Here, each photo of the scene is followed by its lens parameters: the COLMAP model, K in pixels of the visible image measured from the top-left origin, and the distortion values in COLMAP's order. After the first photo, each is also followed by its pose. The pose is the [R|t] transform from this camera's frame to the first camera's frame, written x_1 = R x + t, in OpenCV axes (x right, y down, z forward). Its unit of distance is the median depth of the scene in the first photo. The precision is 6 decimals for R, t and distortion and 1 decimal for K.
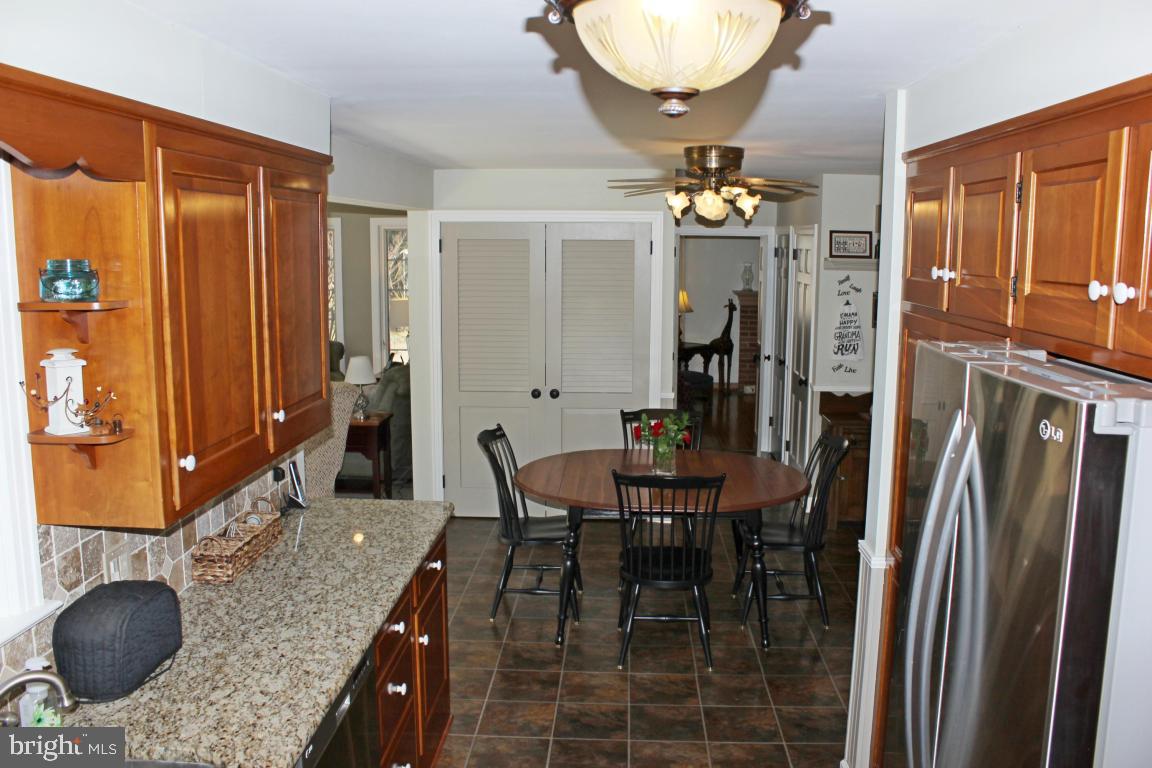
lens RADIAL K [[955.0, 0, 579.9], [0, 955.0, 380.9], [0, 0, 1]] dist [-0.168944, 0.151810]
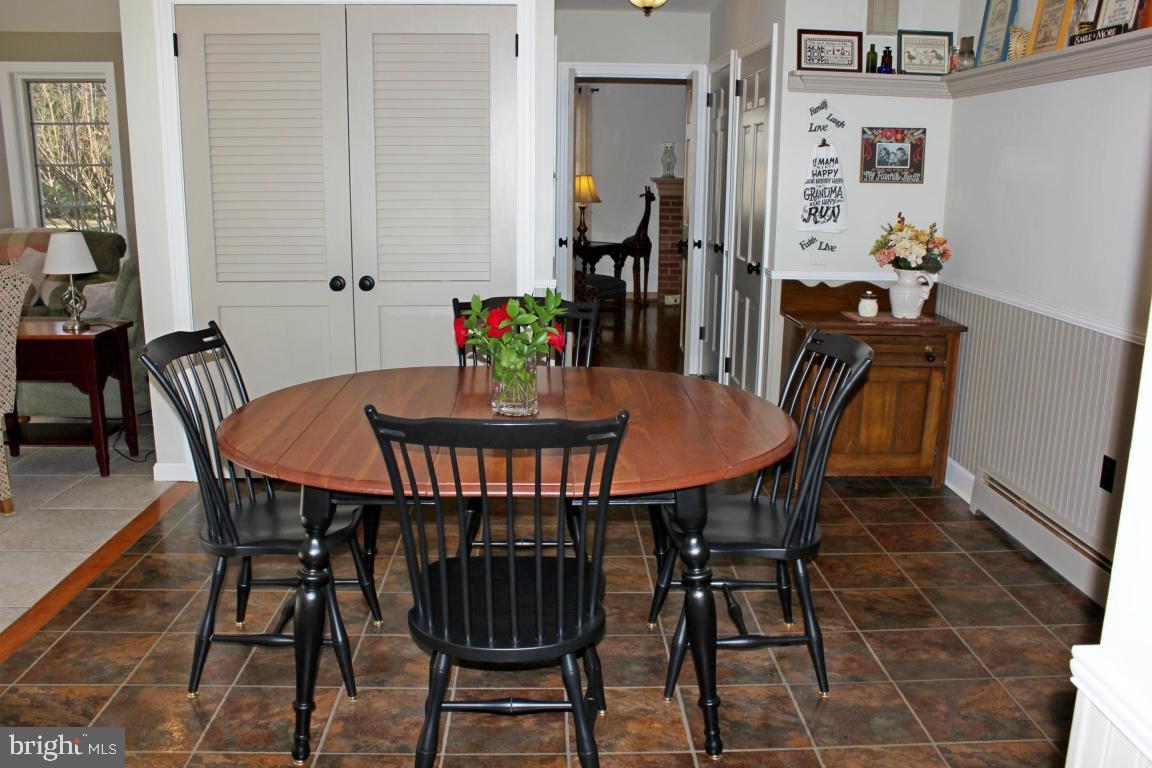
lens RADIAL K [[955.0, 0, 579.9], [0, 955.0, 380.9], [0, 0, 1]] dist [-0.168944, 0.151810]
pose [[0.996490, -0.014095, 0.082520, 0.059525], [0.007985, 0.997233, 0.073910, 0.031733], [-0.083333, -0.072991, 0.993845, 0.354610]]
